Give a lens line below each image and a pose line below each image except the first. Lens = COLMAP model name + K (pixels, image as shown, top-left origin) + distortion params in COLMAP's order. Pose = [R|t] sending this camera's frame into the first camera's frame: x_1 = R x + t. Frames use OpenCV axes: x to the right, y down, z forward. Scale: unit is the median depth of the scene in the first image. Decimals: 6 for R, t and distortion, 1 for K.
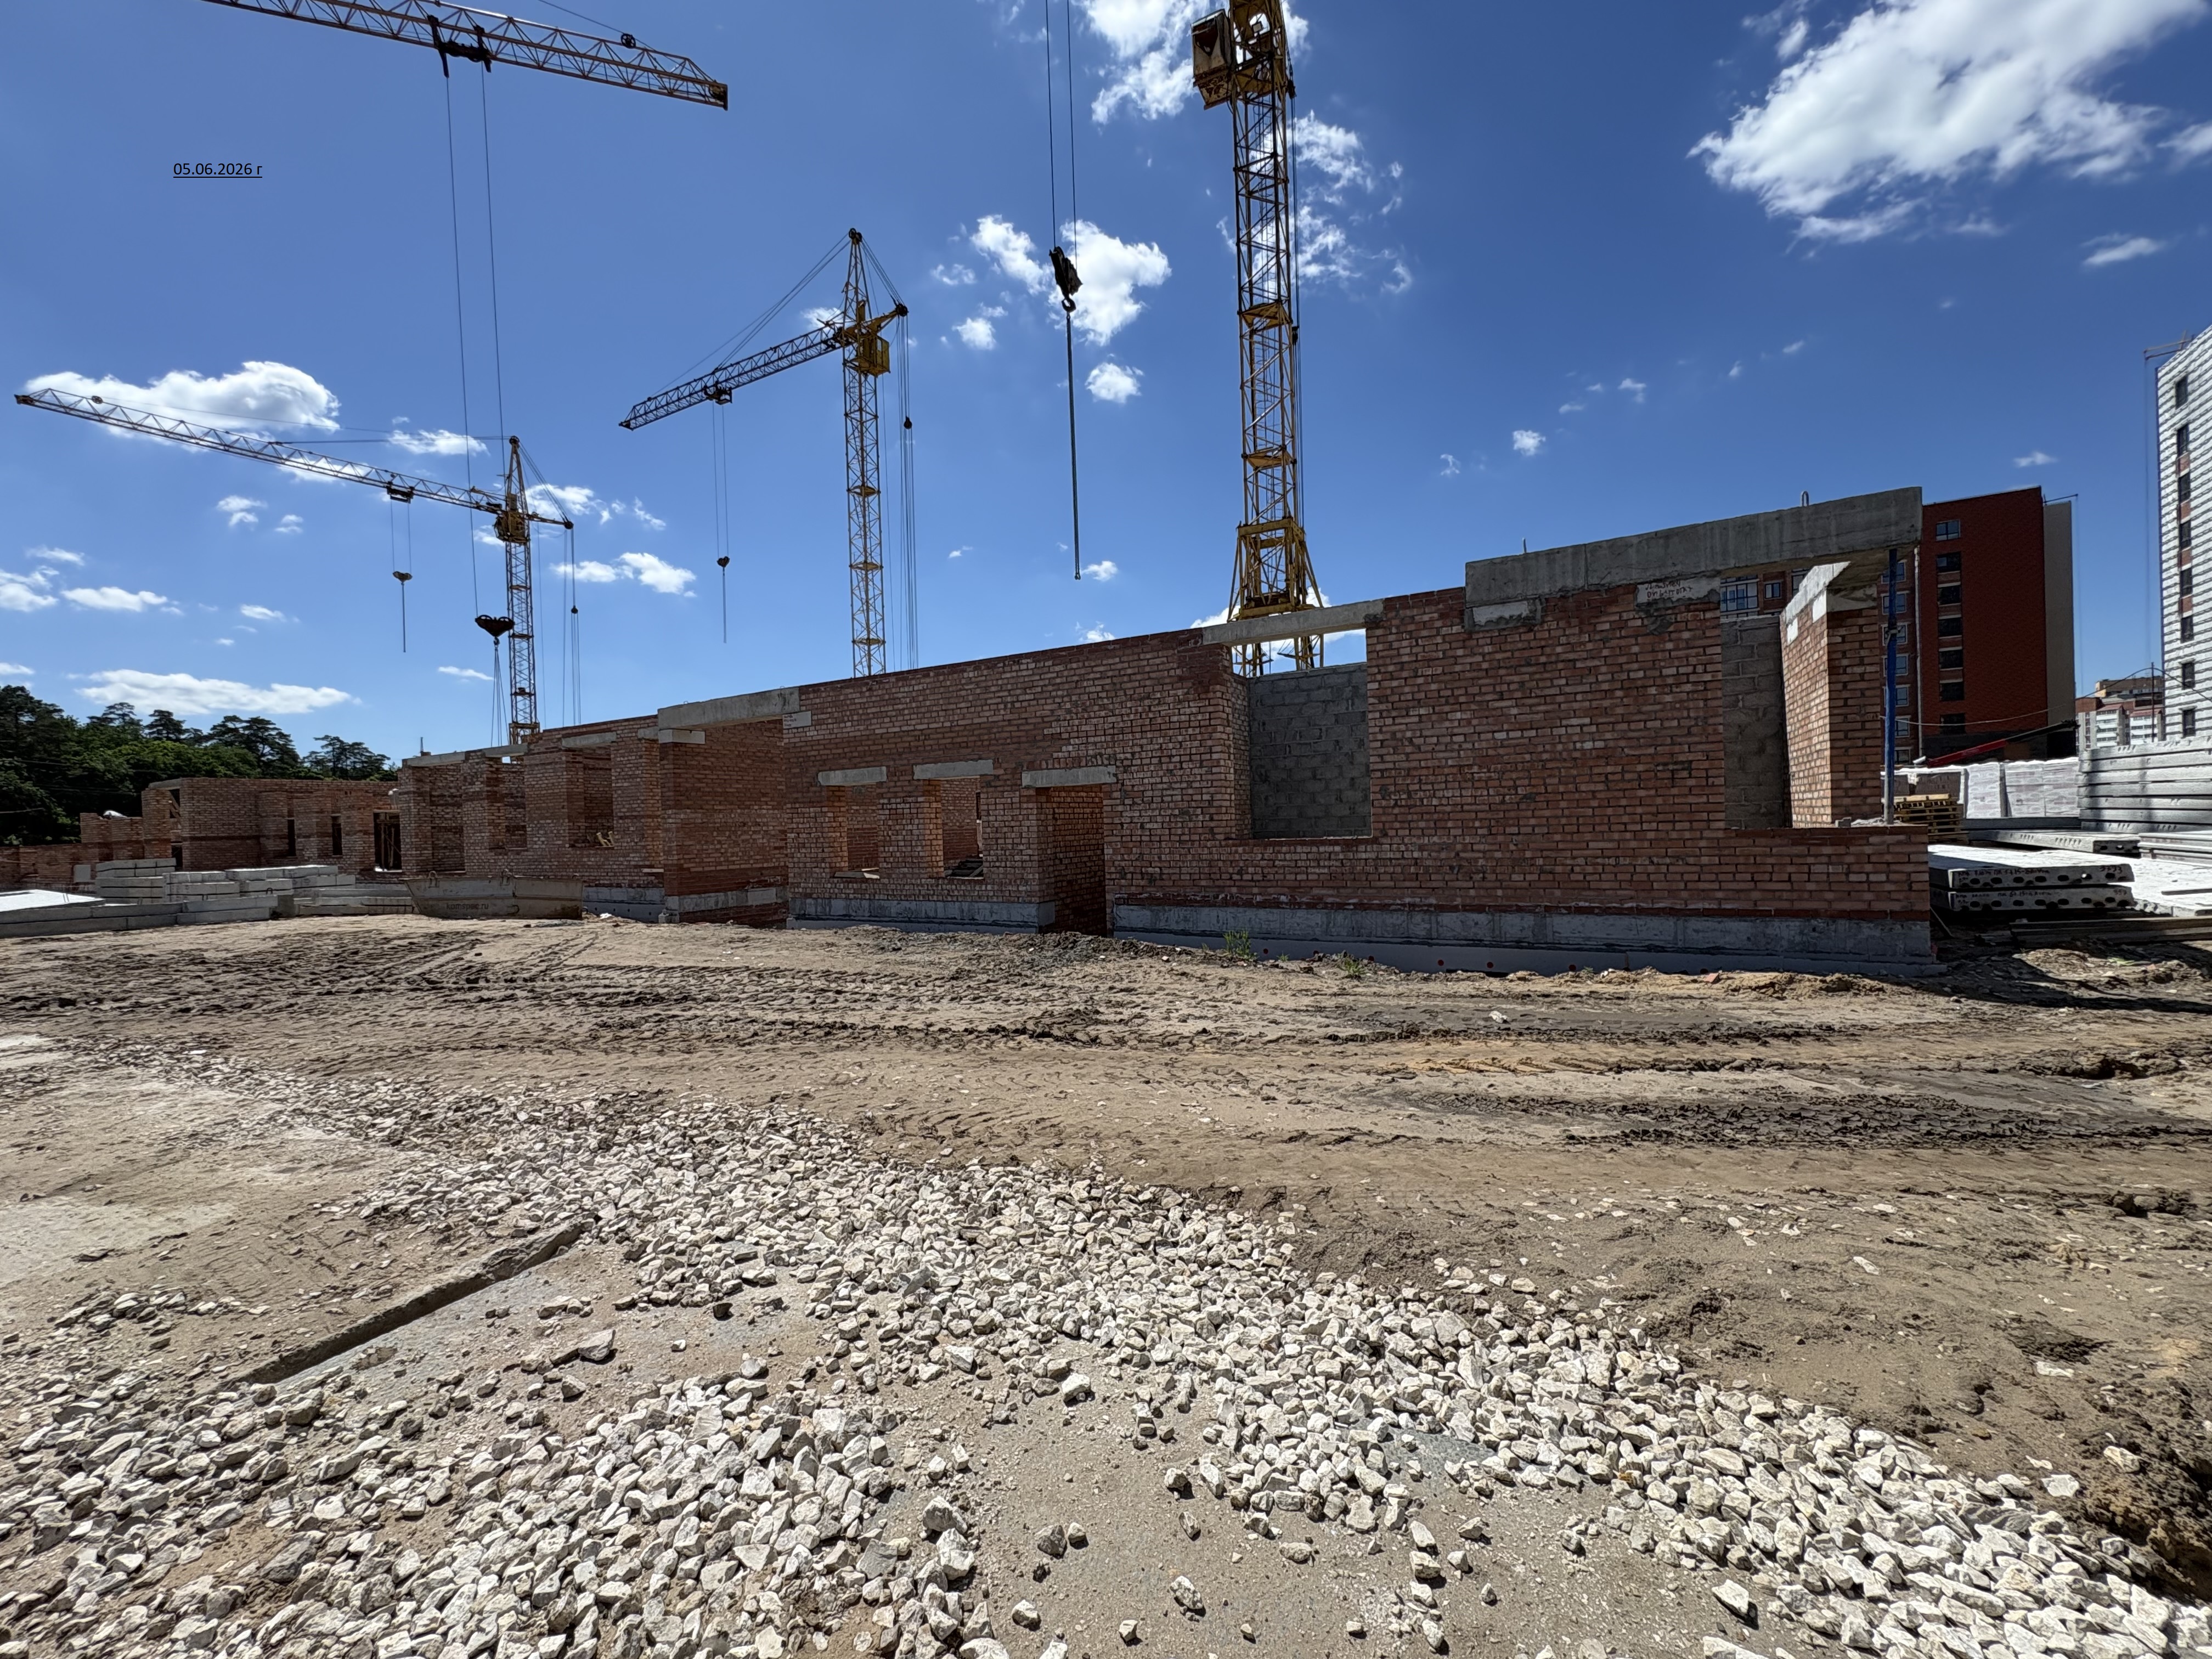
lens RADIAL K [[889.7, 0, 1106.0], [0, 889.7, 829.5], [0, 0, 1]] dist [0.000291, 0.000015]
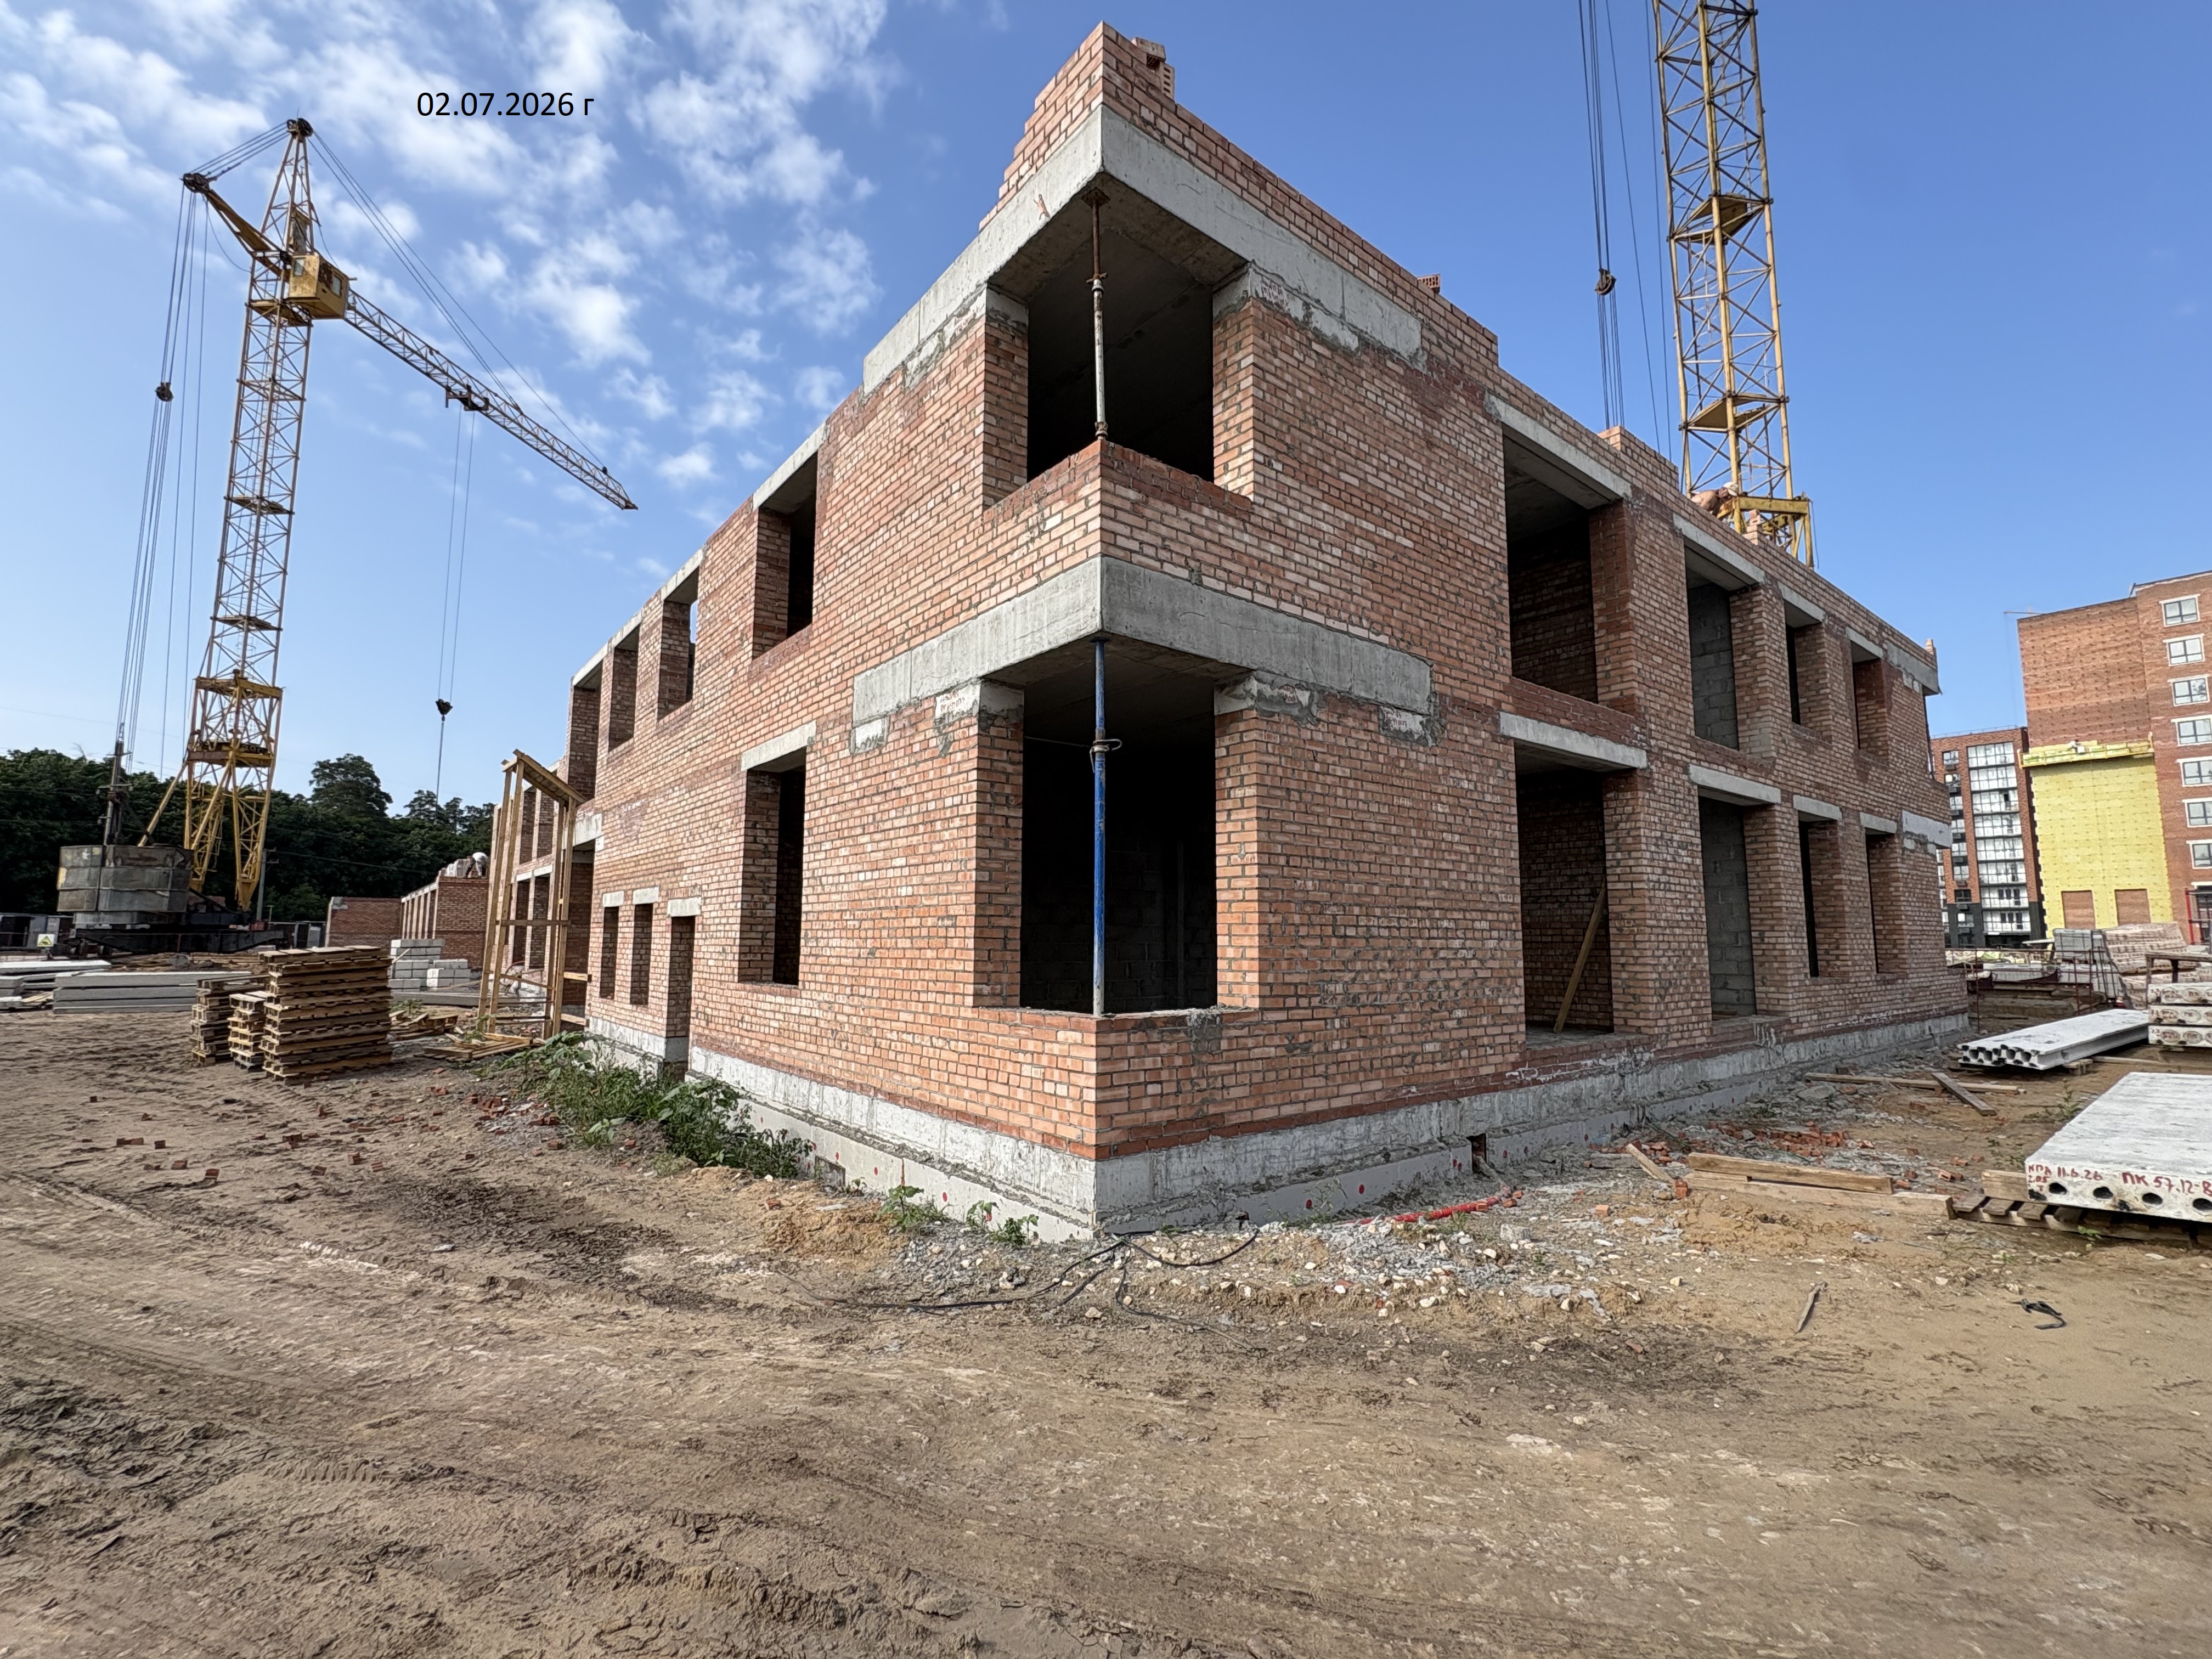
lens RADIAL K [[973.7, 0, 1106.0], [0, 973.7, 829.5], [0, 0, 1]] dist [0.000096, 0.000017]
pose [[0.924015, -0.003518, -0.382340, 1.061789], [-0.039822, 0.993634, -0.105383, -0.064694], [0.380277, 0.112601, 0.917993, 0.248515]]
